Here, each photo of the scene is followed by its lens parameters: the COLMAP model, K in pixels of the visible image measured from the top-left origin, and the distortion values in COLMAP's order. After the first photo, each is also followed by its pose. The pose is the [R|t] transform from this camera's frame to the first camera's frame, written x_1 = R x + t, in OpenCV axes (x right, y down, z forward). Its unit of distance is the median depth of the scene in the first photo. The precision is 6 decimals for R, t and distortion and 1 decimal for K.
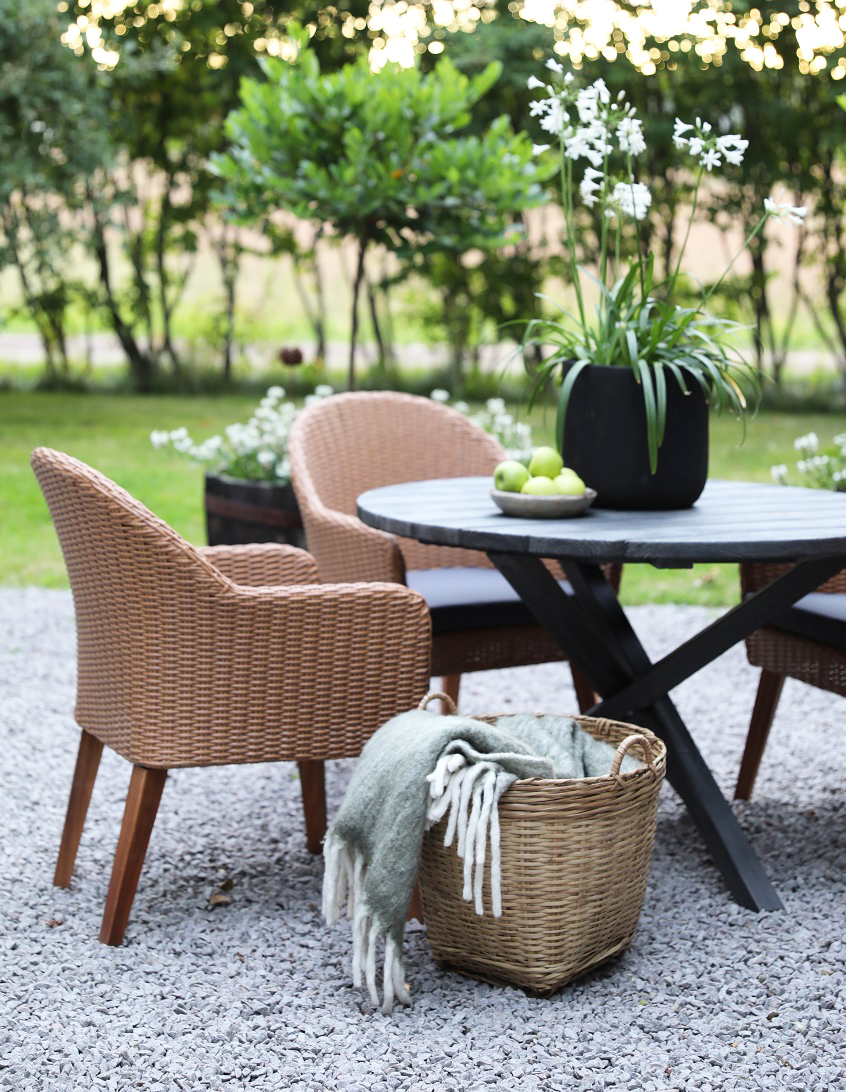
lens RADIAL K [[2471.7, 0, 422.5], [0, 2471.7, 444.0], [0, 0, 1]] dist [0.205360, 0.296123]
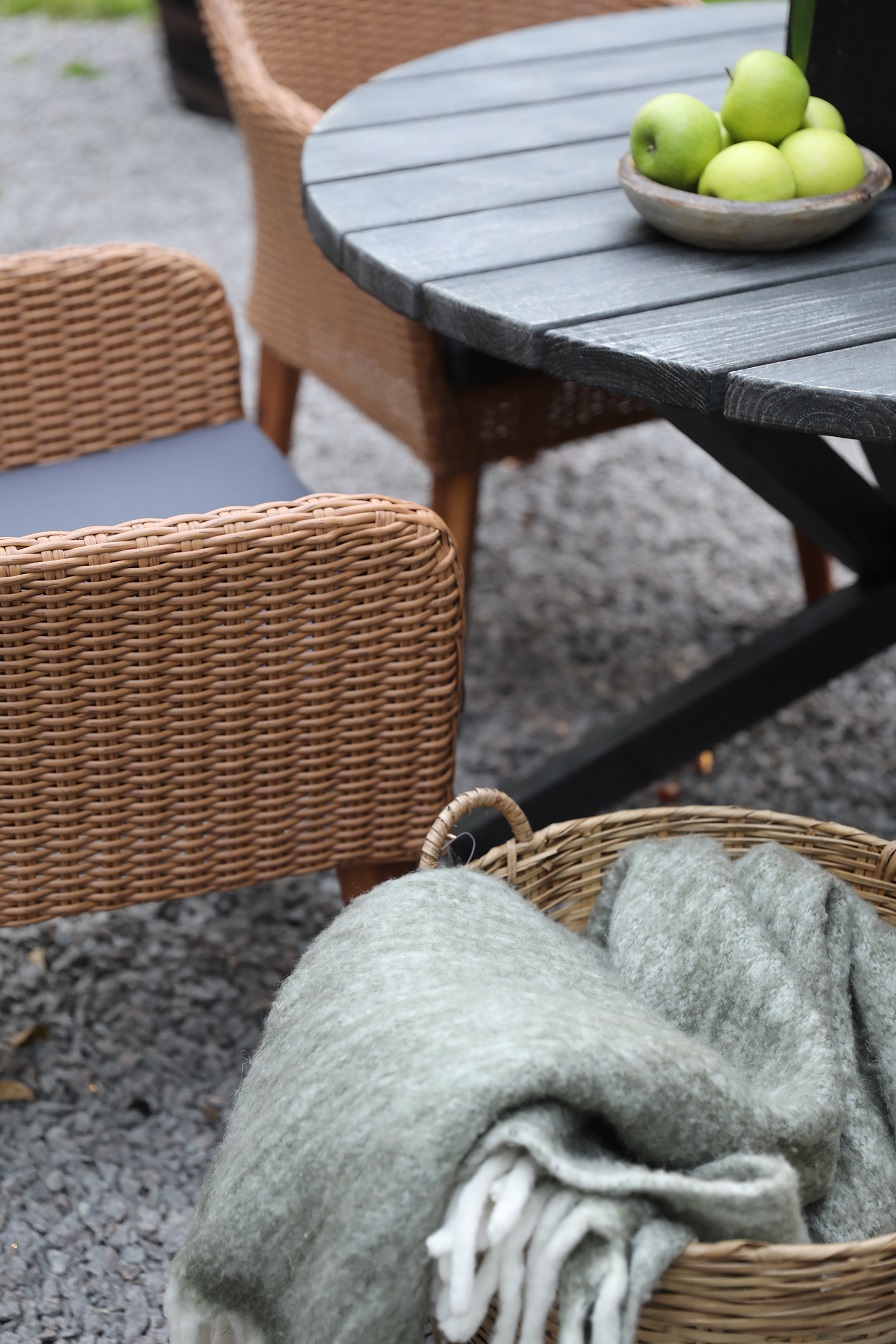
lens RADIAL K [[2479.8, 0, 448.0], [0, 2479.8, 672.0], [0, 0, 1]] dist [0.147942, -0.046492]
pose [[0.999474, 0.005542, -0.031961, 0.013214], [0.007147, 0.923462, 0.383623, -0.062640], [0.031641, -0.383649, 0.922937, 0.614915]]
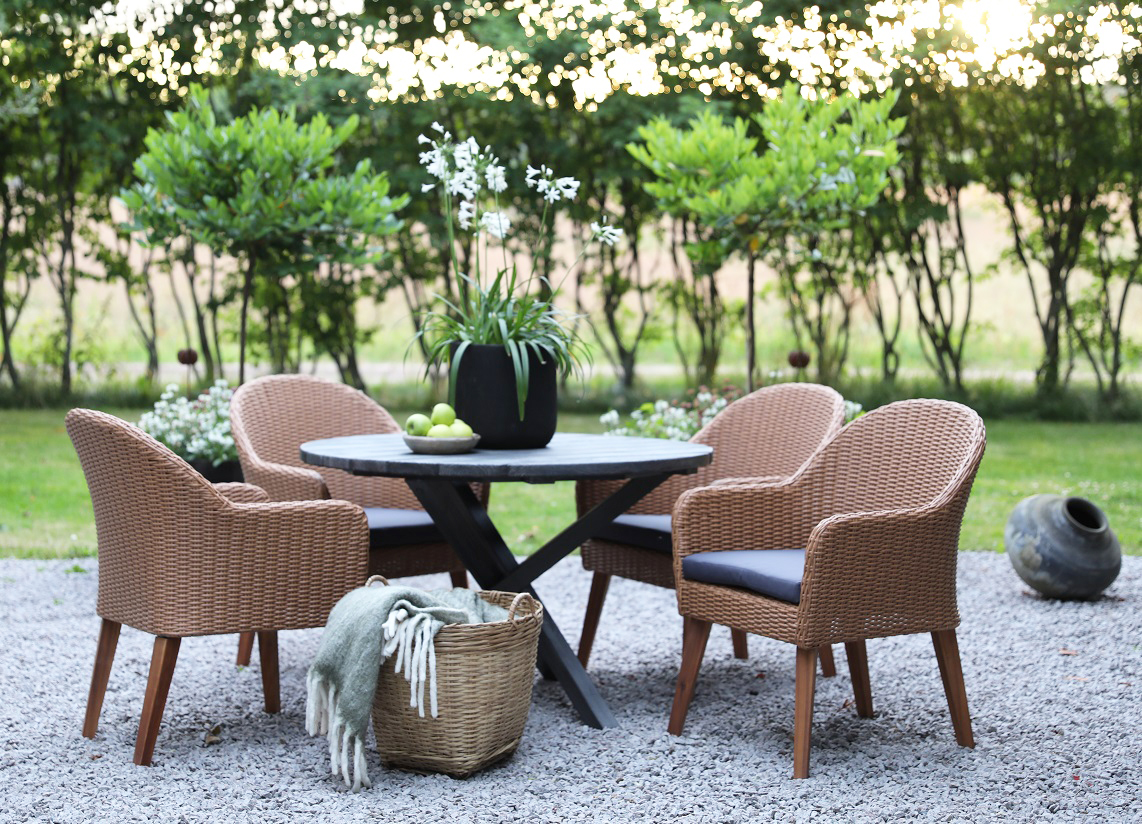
lens RADIAL K [[2433.1, 0, 571.0], [0, 2433.1, 412.0], [0, 0, 1]] dist [0.251836, 0.116514]
pose [[0.987917, -0.020999, 0.153554, -0.090816], [0.024596, 0.999465, -0.021565, 0.038113], [-0.153019, 0.025082, 0.987905, -0.361476]]
